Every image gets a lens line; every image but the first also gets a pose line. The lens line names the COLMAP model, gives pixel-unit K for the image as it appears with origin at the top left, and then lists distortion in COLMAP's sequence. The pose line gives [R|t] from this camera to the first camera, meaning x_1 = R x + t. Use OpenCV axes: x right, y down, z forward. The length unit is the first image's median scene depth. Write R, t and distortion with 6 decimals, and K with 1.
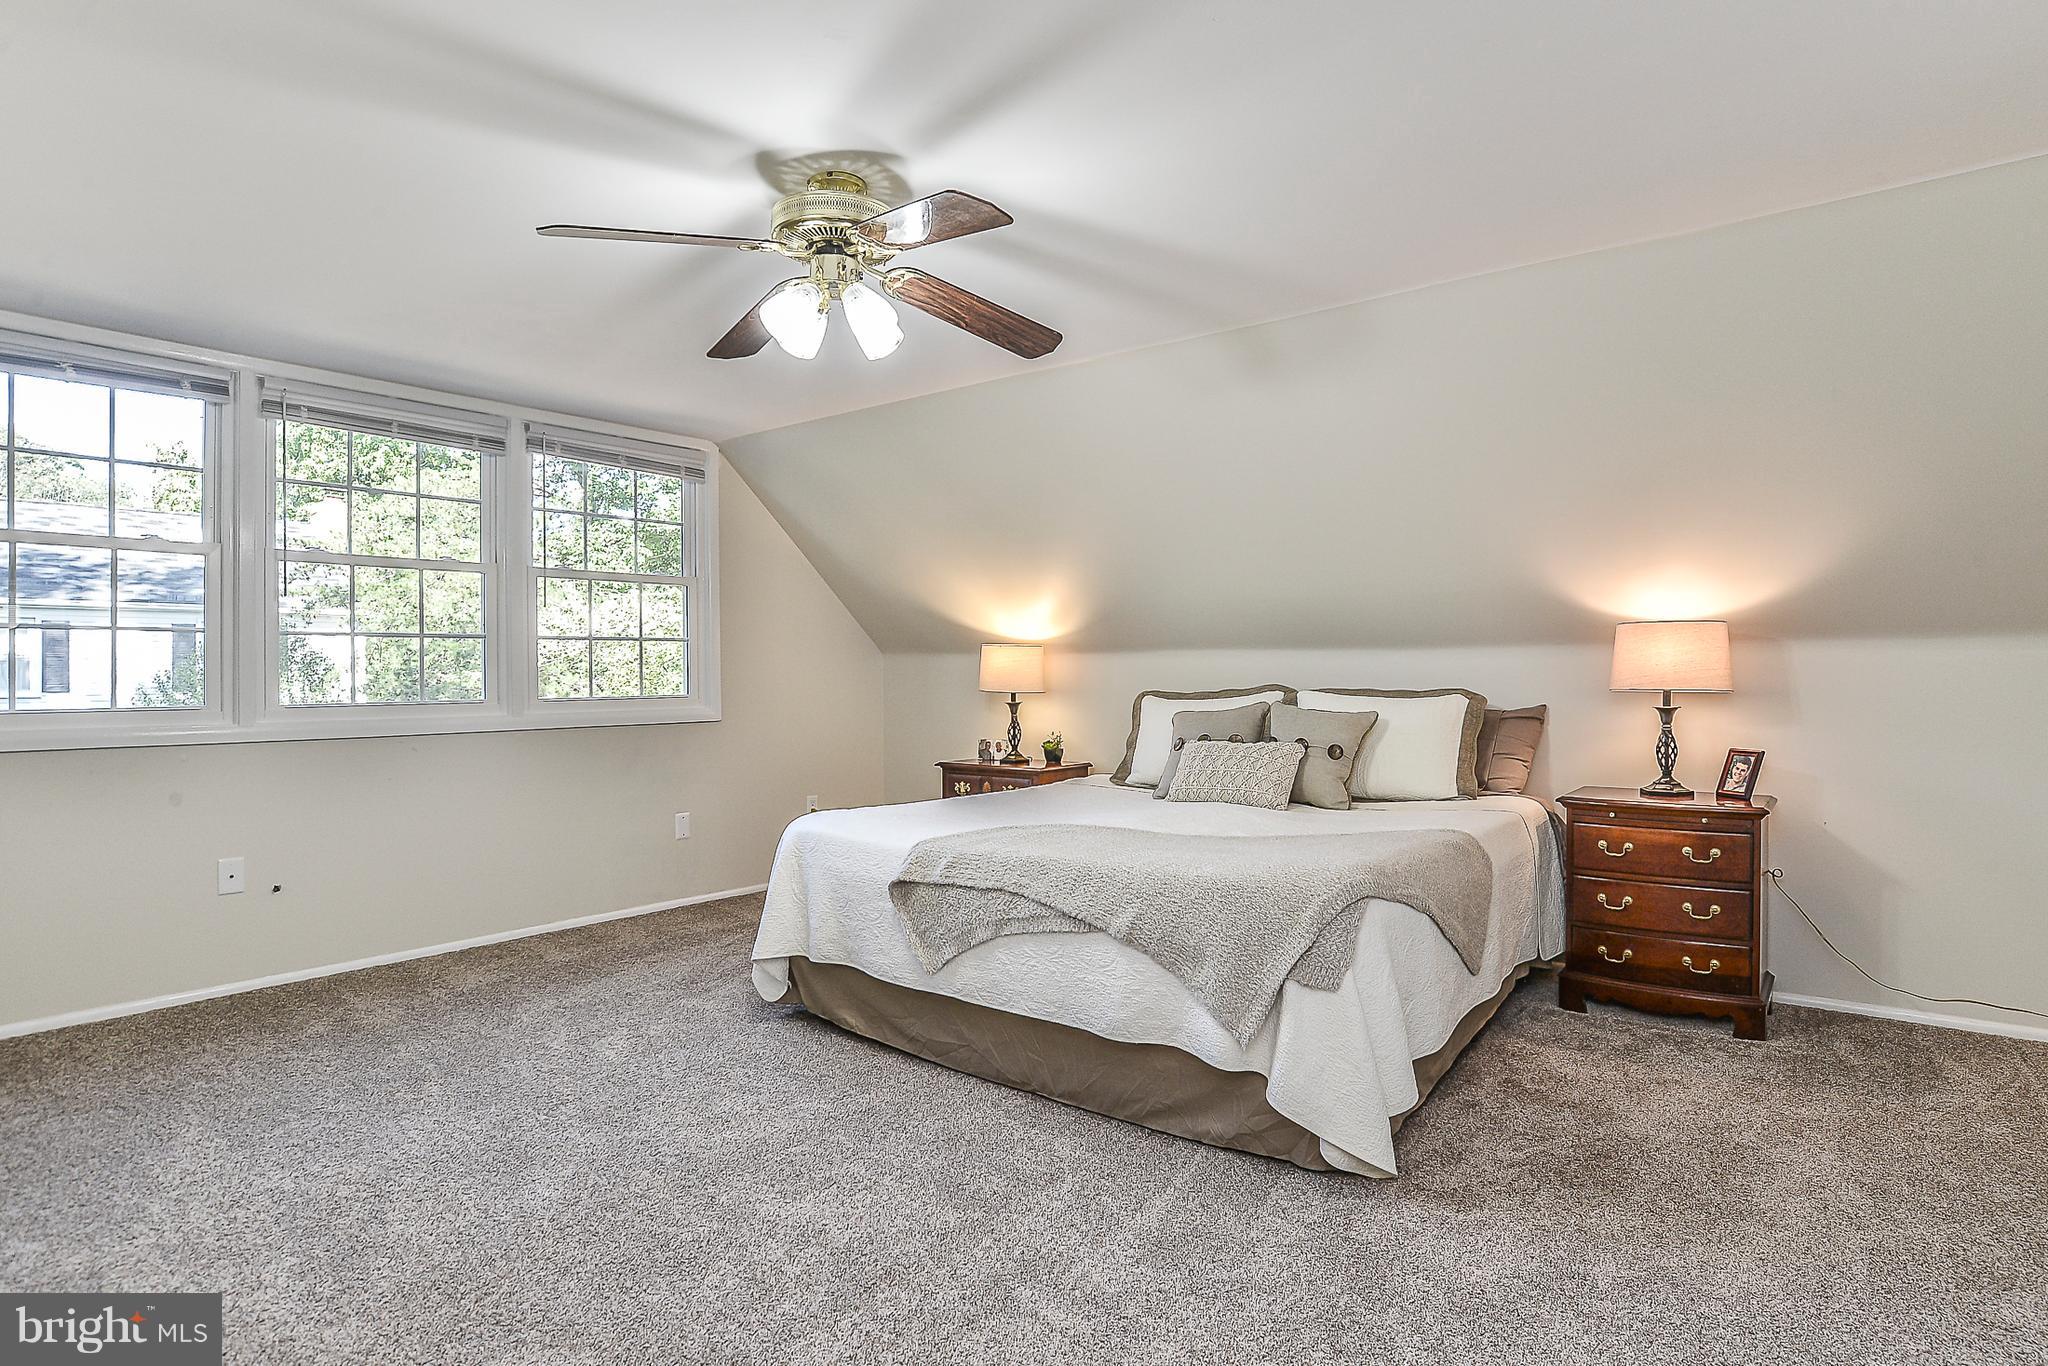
lens RADIAL K [[1059.8, 0, 1082.1], [0, 1059.8, 652.6], [0, 0, 1]] dist [-0.070291, 0.024738]
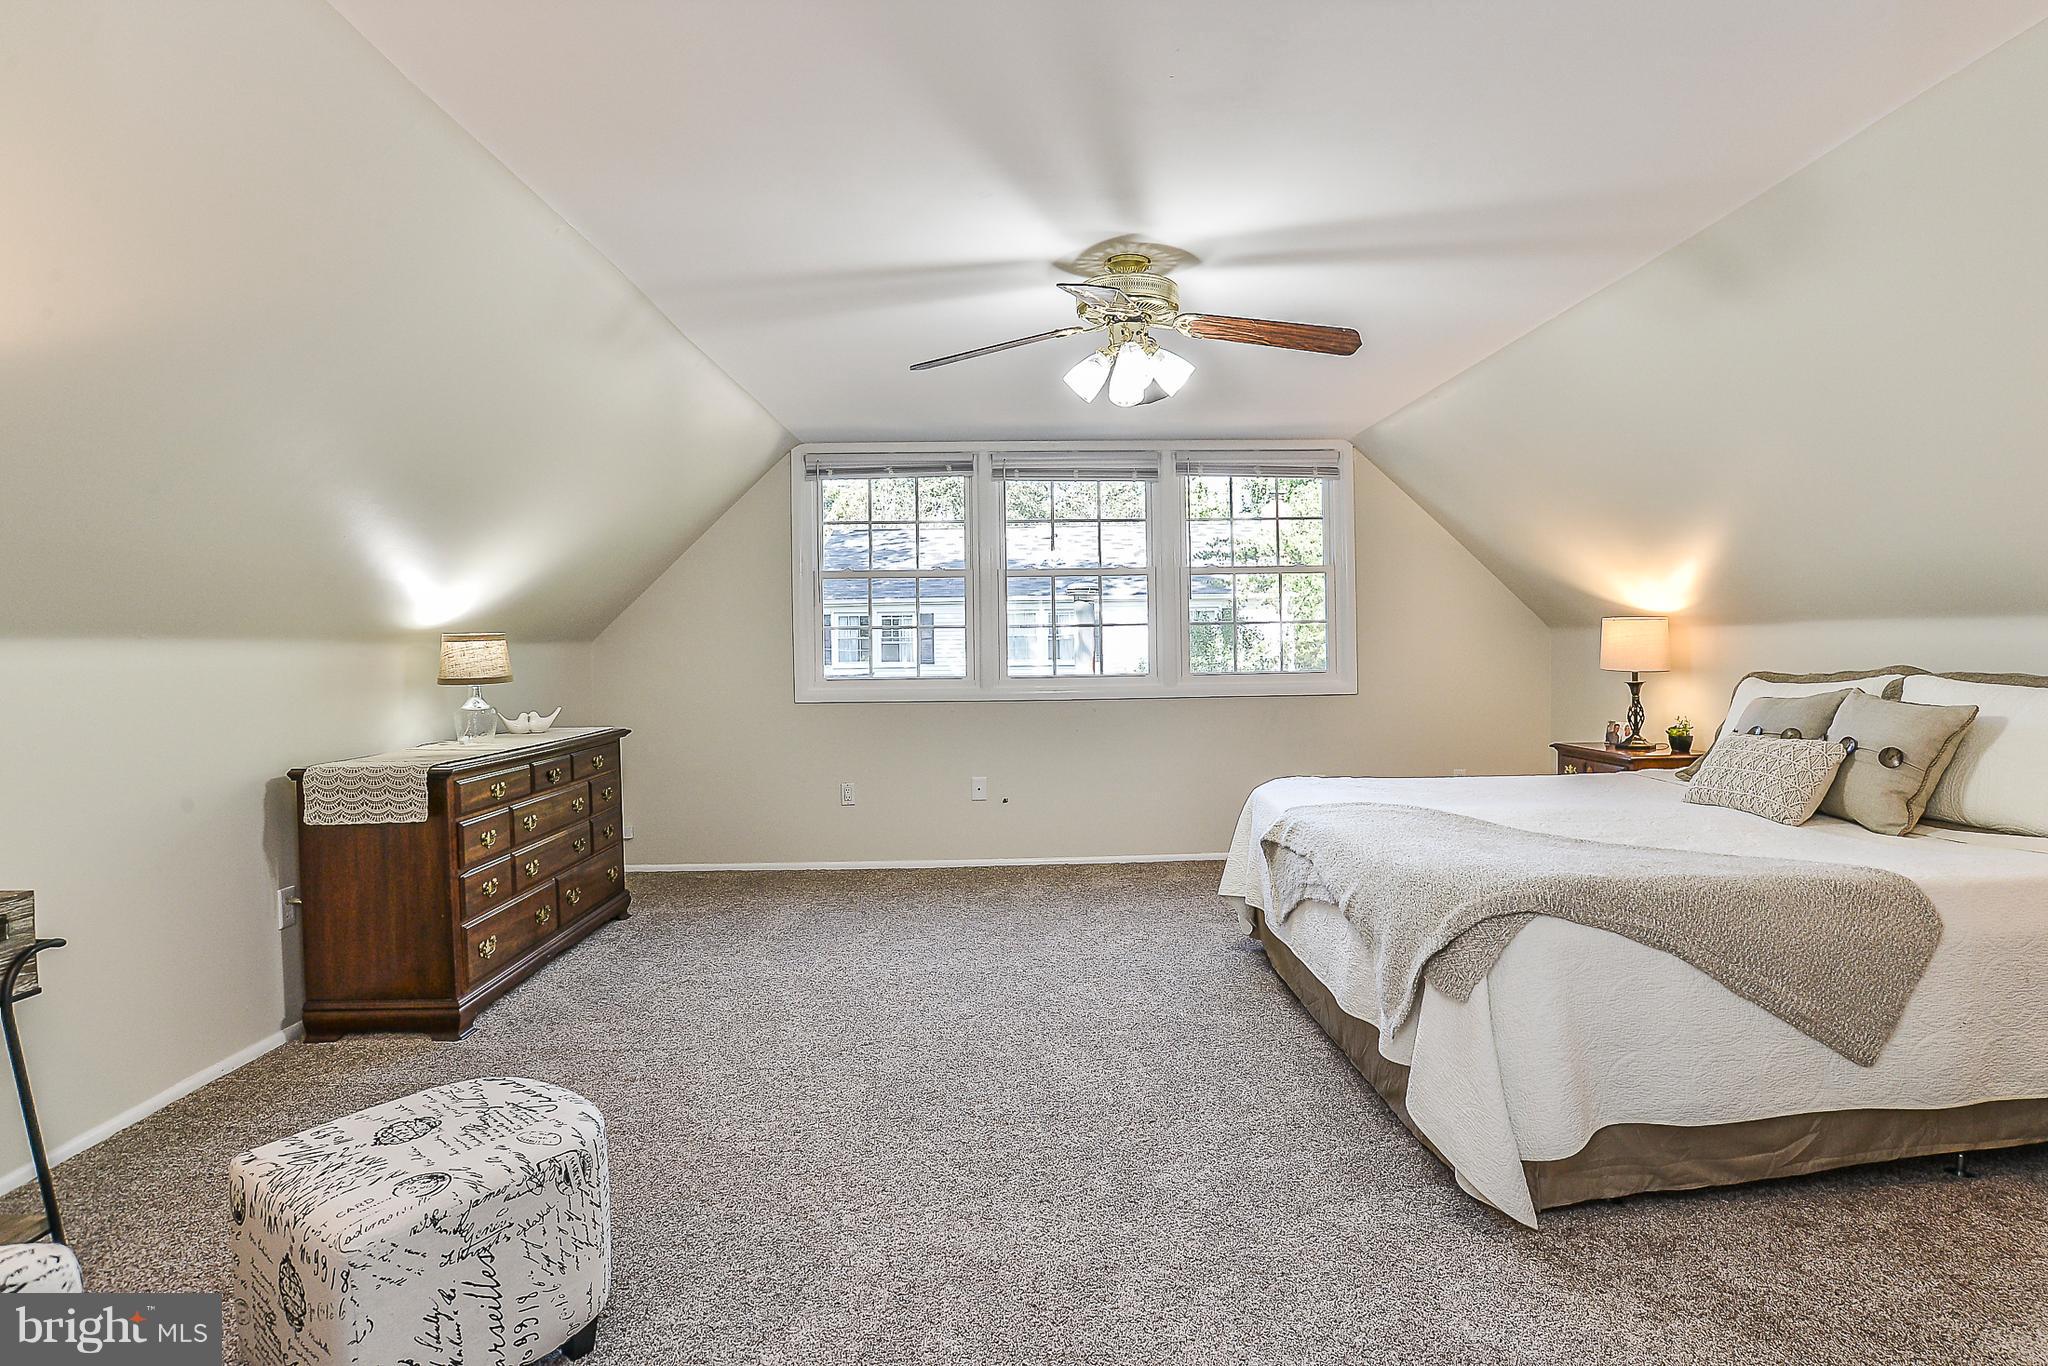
lens RADIAL K [[1059.8, 0, 1082.1], [0, 1059.8, 652.6], [0, 0, 1]] dist [-0.070291, 0.024738]
pose [[0.657189, -0.000738, -0.753726, 0.413856], [0.022739, 0.999564, 0.018848, -0.008046], [0.753383, -0.029525, 0.656919, 0.082461]]
